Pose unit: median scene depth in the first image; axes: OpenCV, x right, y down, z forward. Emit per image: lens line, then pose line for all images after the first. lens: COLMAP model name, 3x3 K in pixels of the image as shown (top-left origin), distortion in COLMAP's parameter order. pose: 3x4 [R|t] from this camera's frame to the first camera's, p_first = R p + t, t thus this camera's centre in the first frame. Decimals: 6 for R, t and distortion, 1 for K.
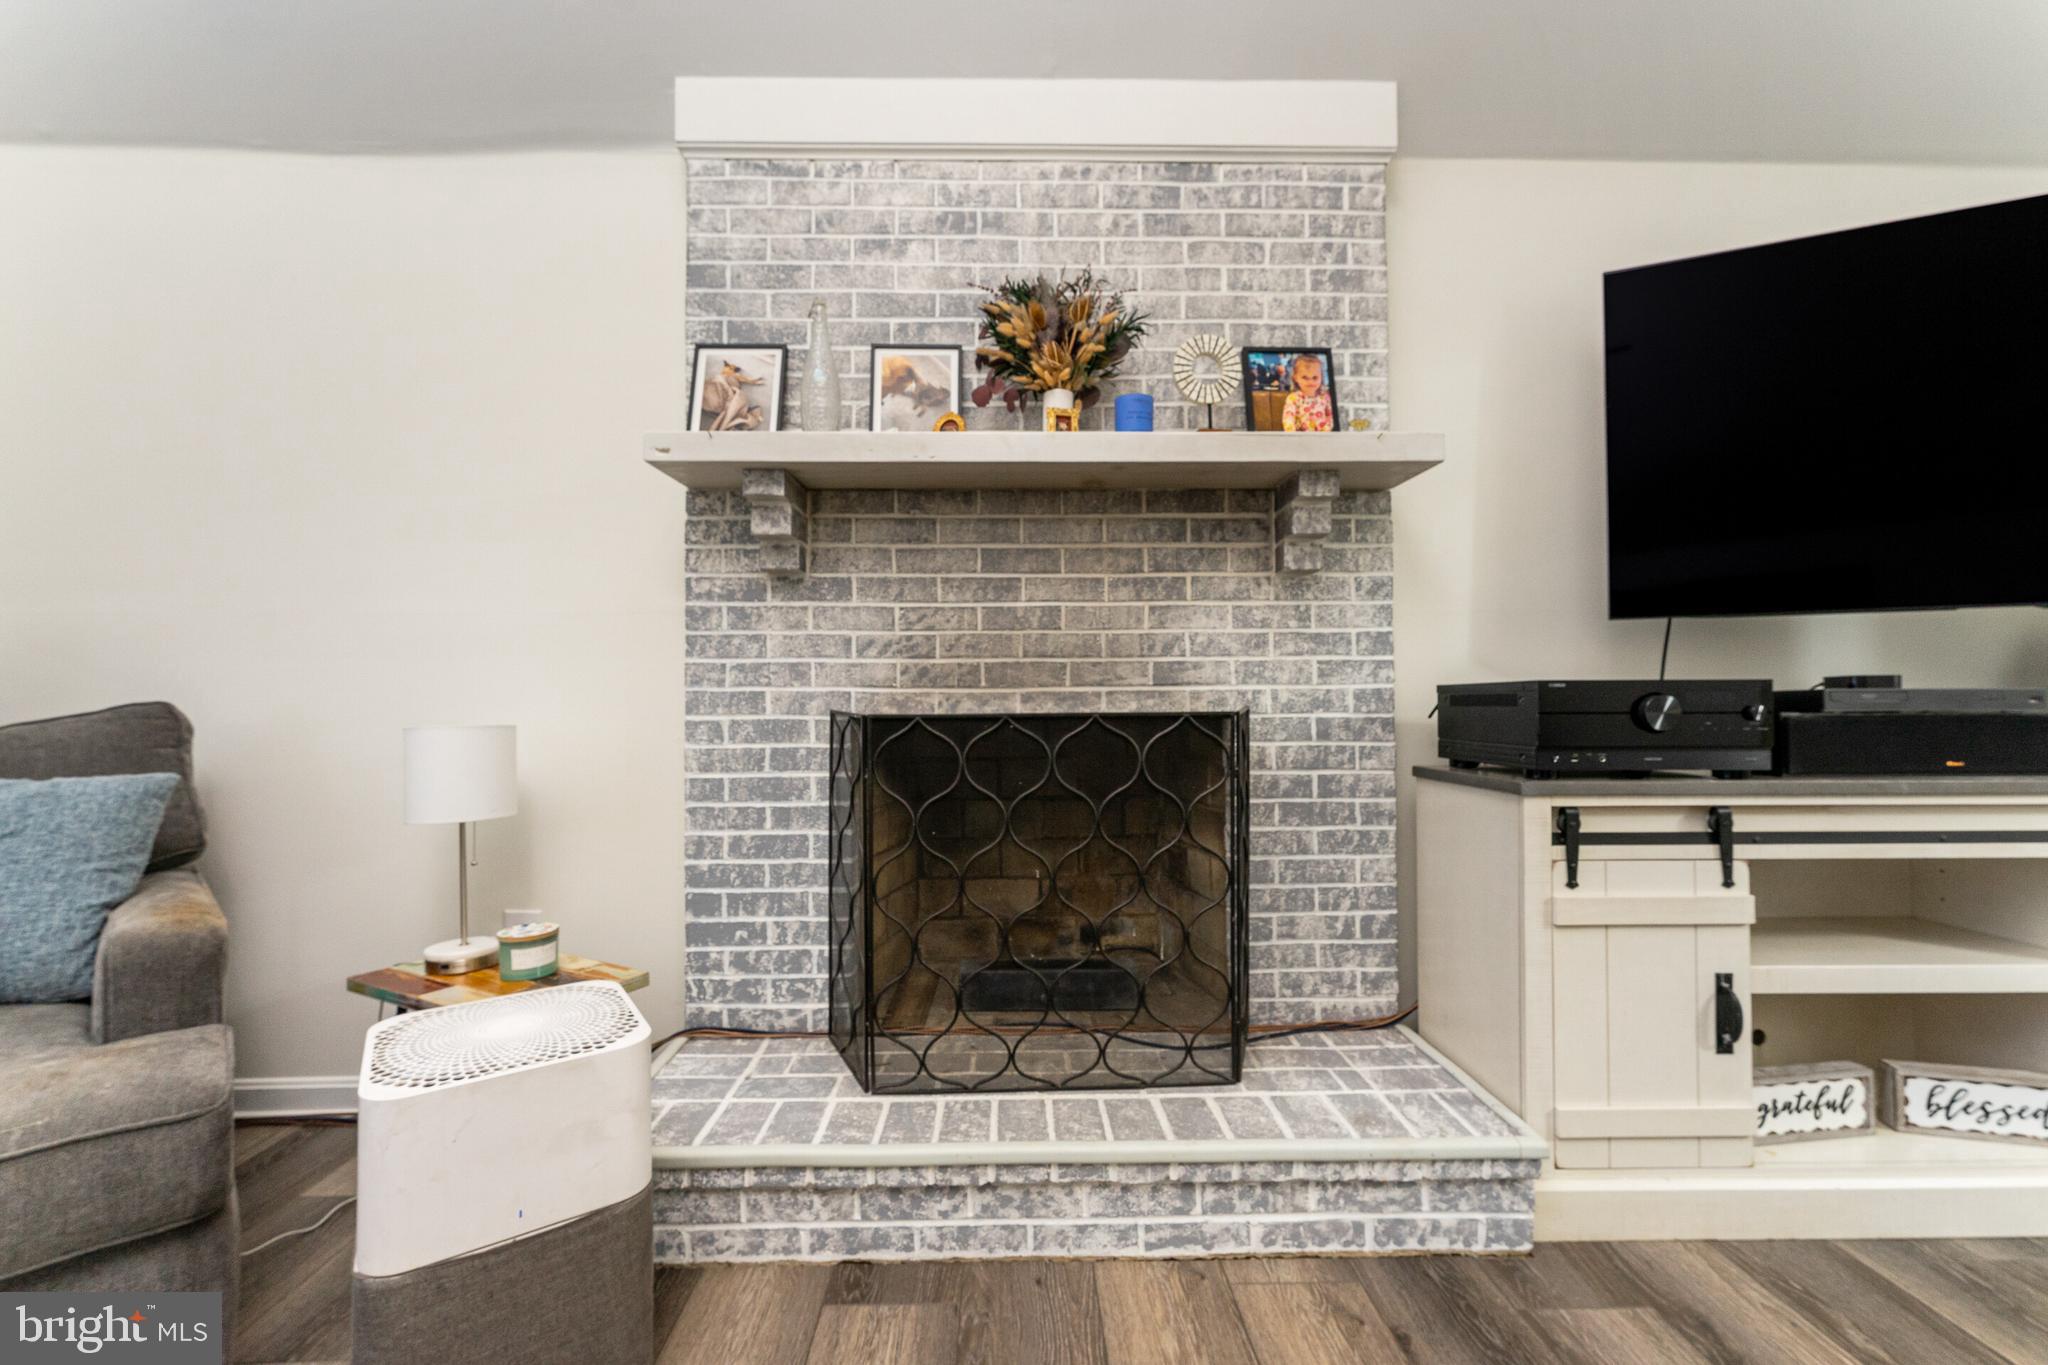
lens RADIAL K [[849.3, 0, 1044.4], [0, 849.3, 683.0], [0, 0, 1]] dist [-0.000244, -0.000603]
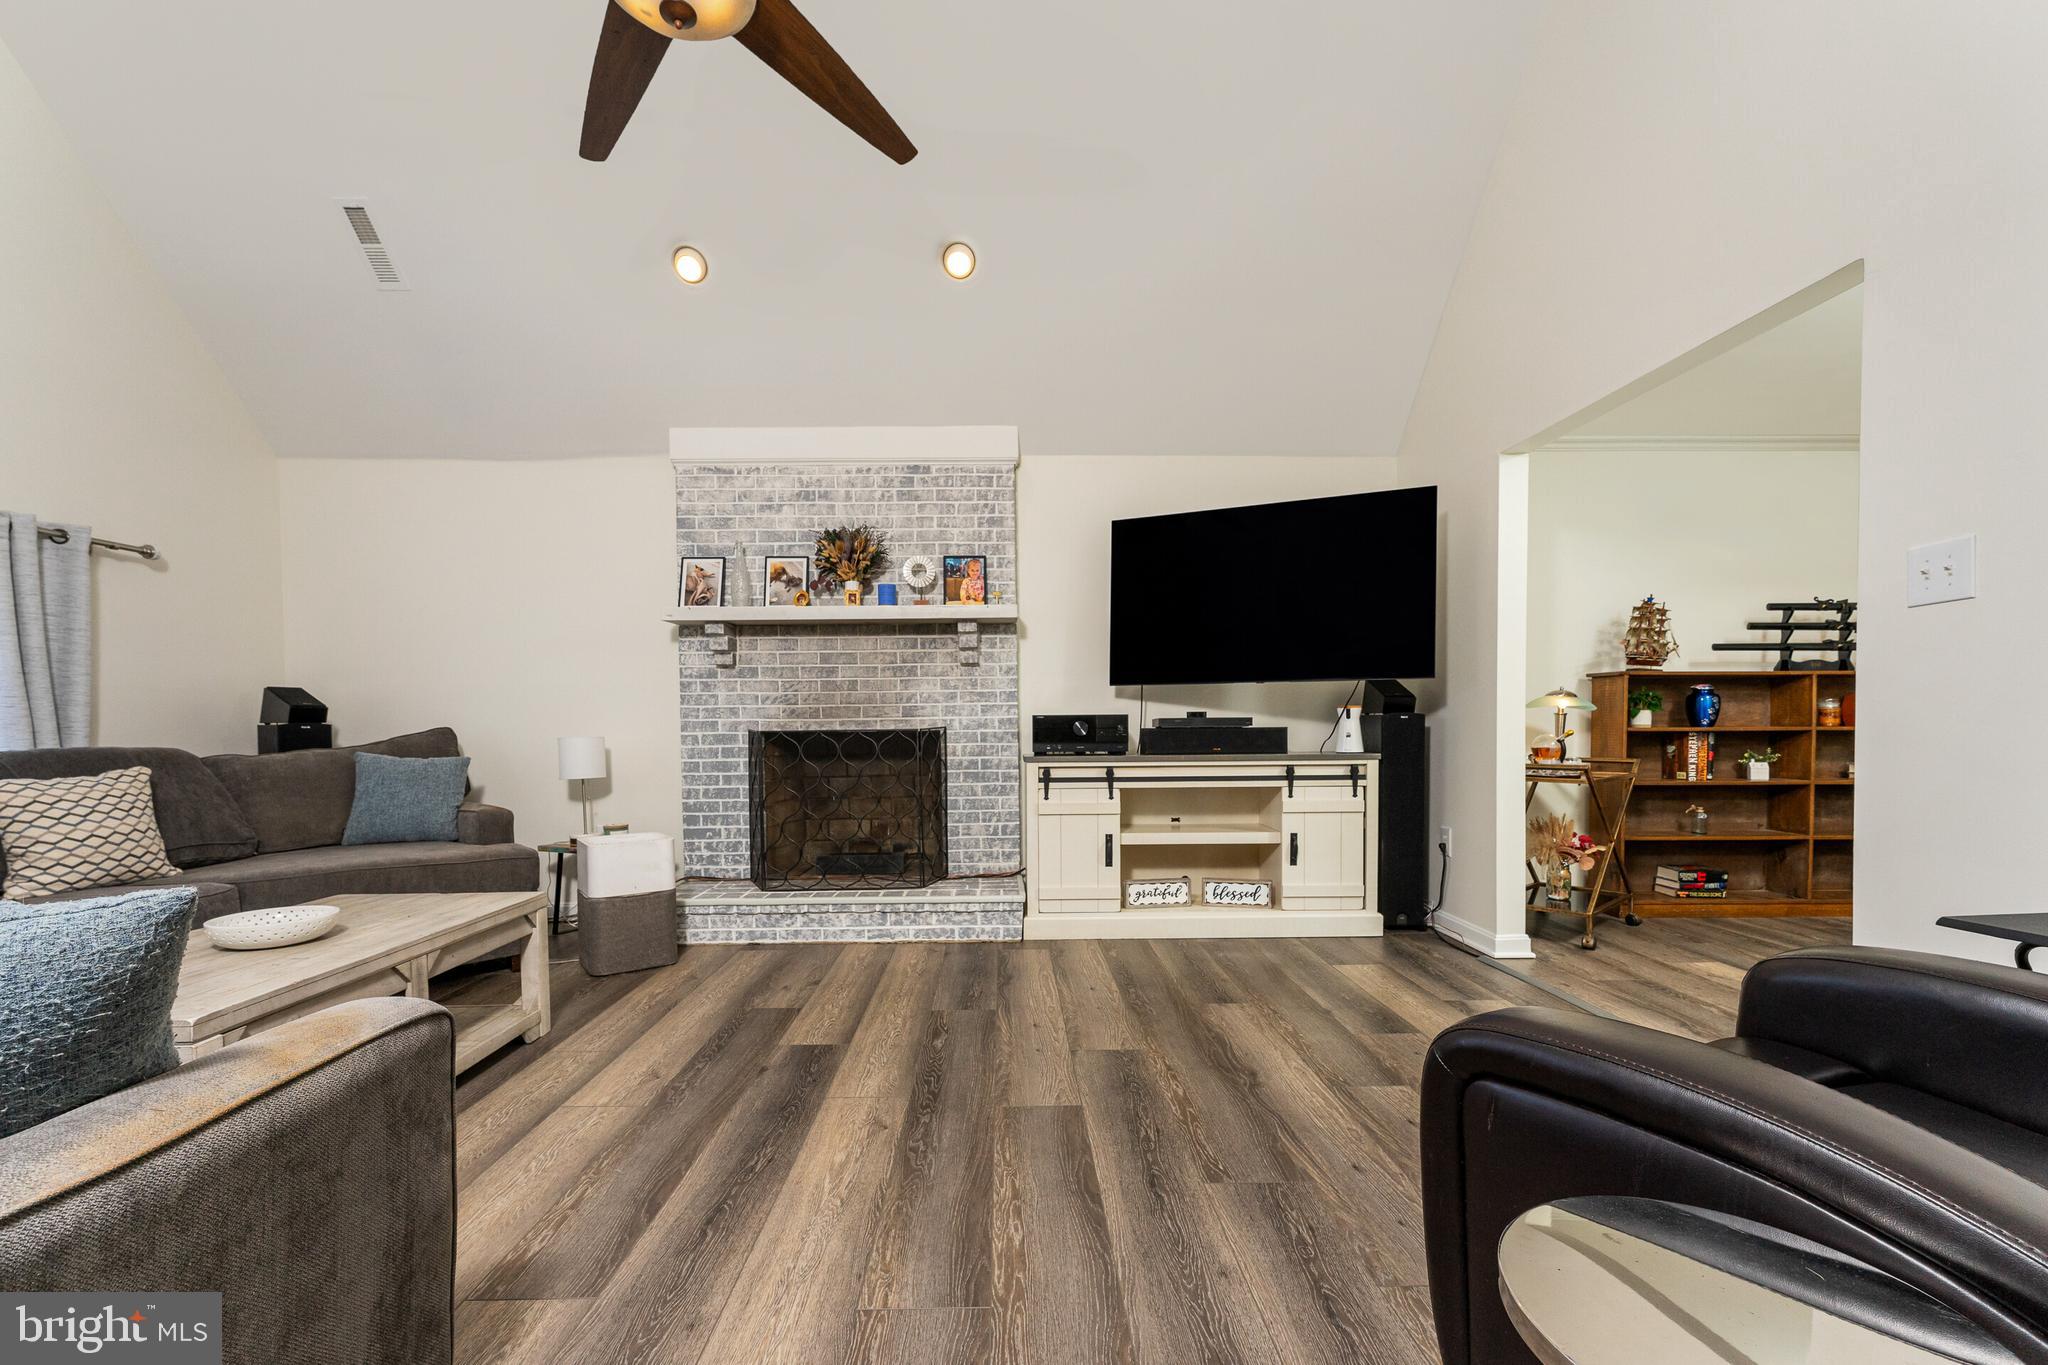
lens RADIAL K [[849.3, 0, 1038.7], [0, 849.3, 744.5], [0, 0, 1]] dist [-0.000244, -0.000603]
pose [[0.999942, -0.005355, 0.009335, 0.457107], [0.004953, 0.999081, 0.042571, -0.017684], [-0.009554, -0.042523, 0.999050, -1.144997]]
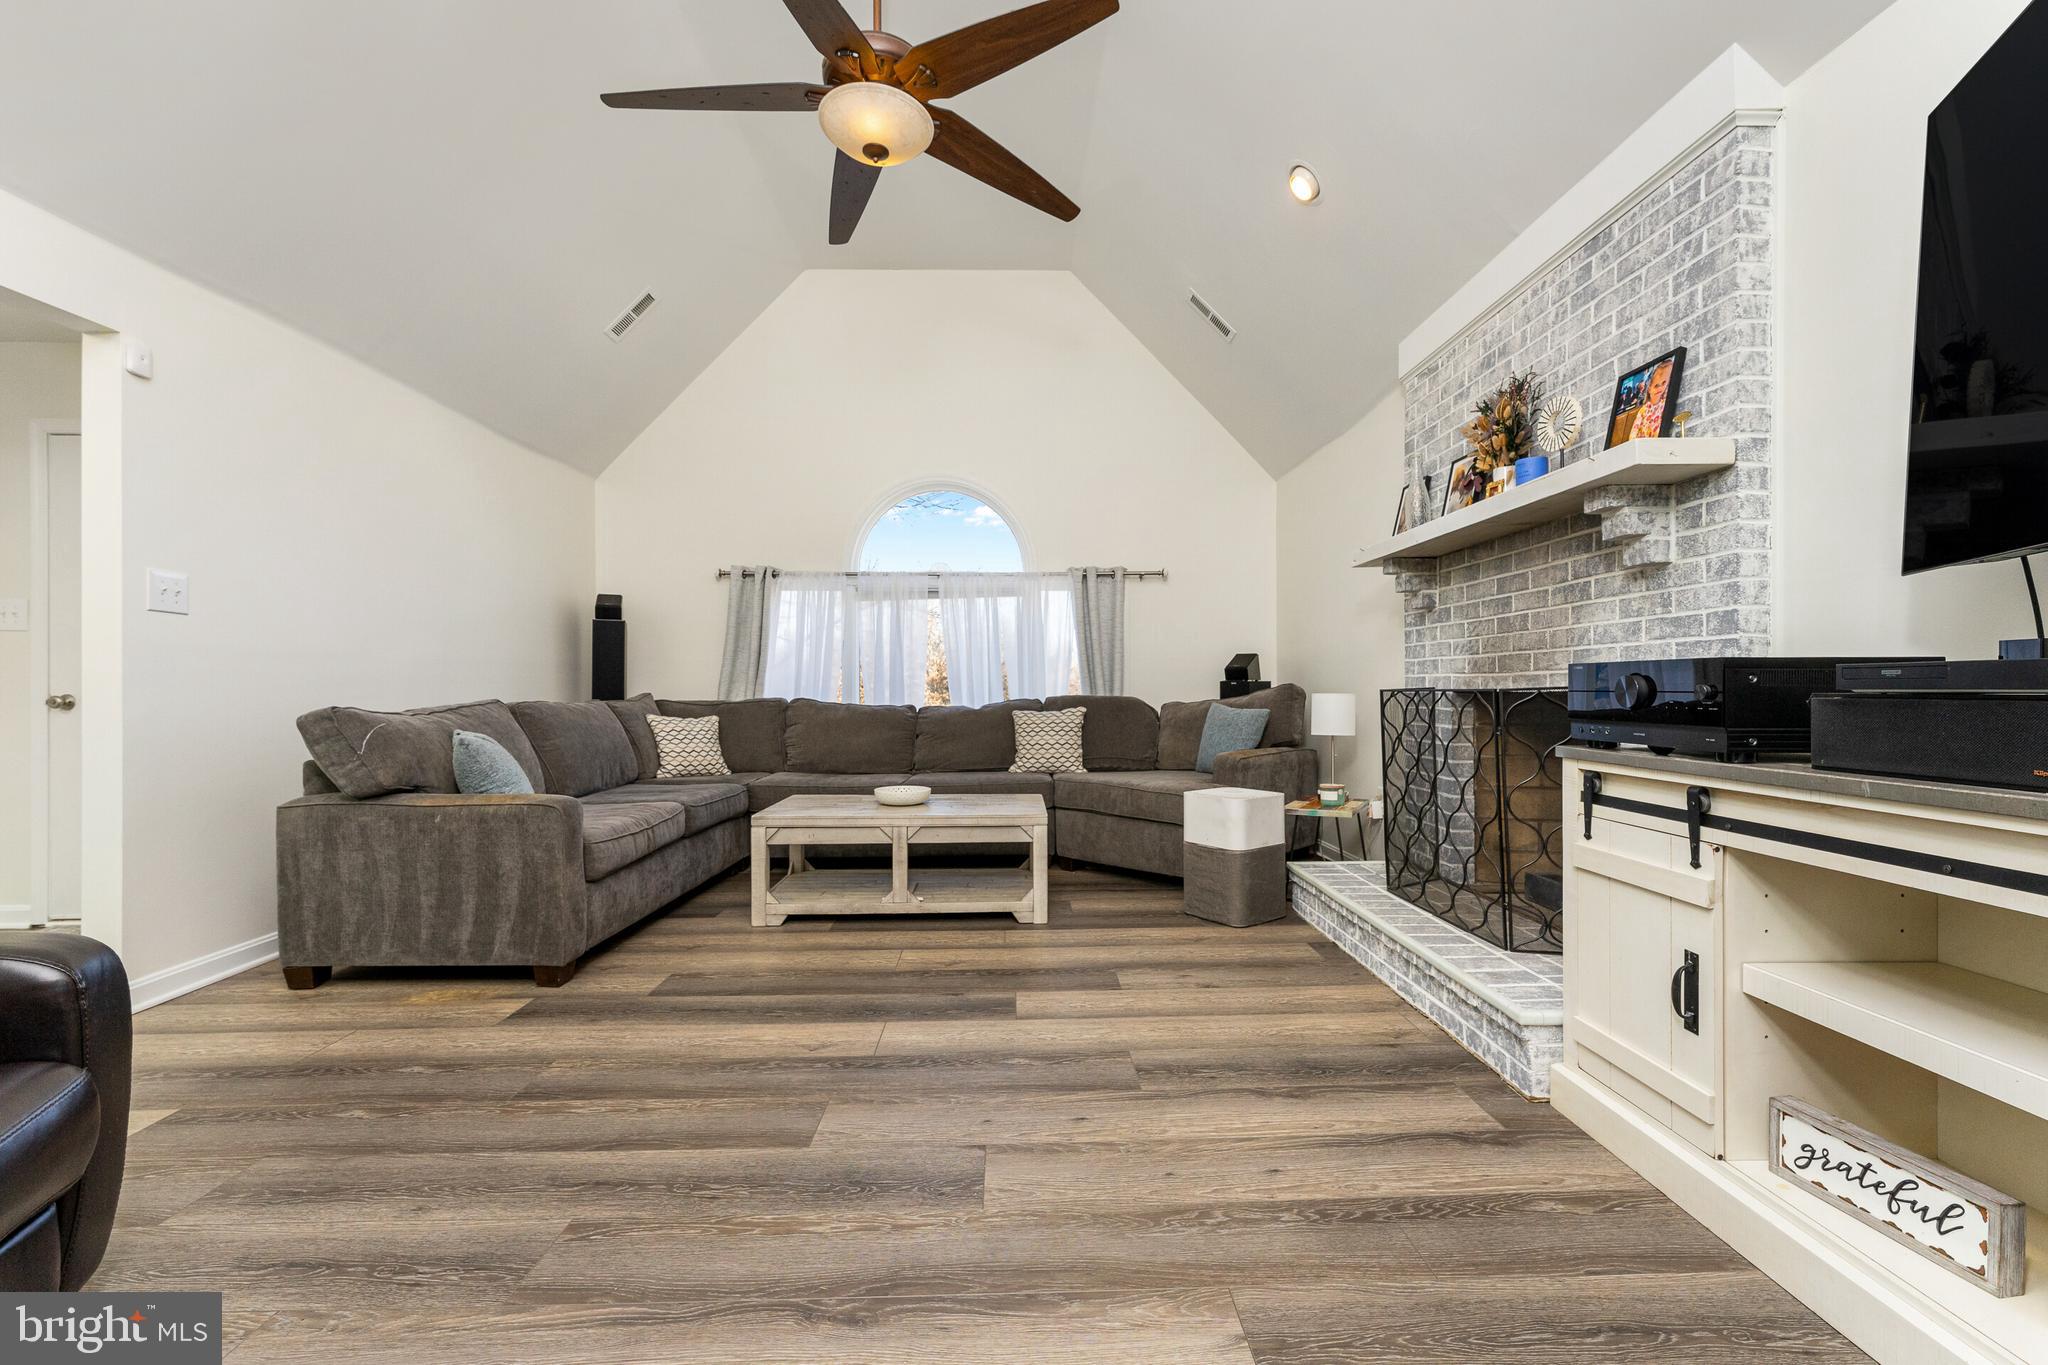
lens RADIAL K [[849.3, 0, 1029.1], [0, 849.3, 684.1], [0, 0, 1]] dist [-0.000244, -0.000603]
pose [[-0.000782, -0.000310, -1.000000, 1.431144], [0.025842, 0.999666, -0.000331, 0.005351], [0.999666, -0.025842, -0.000774, 0.182890]]
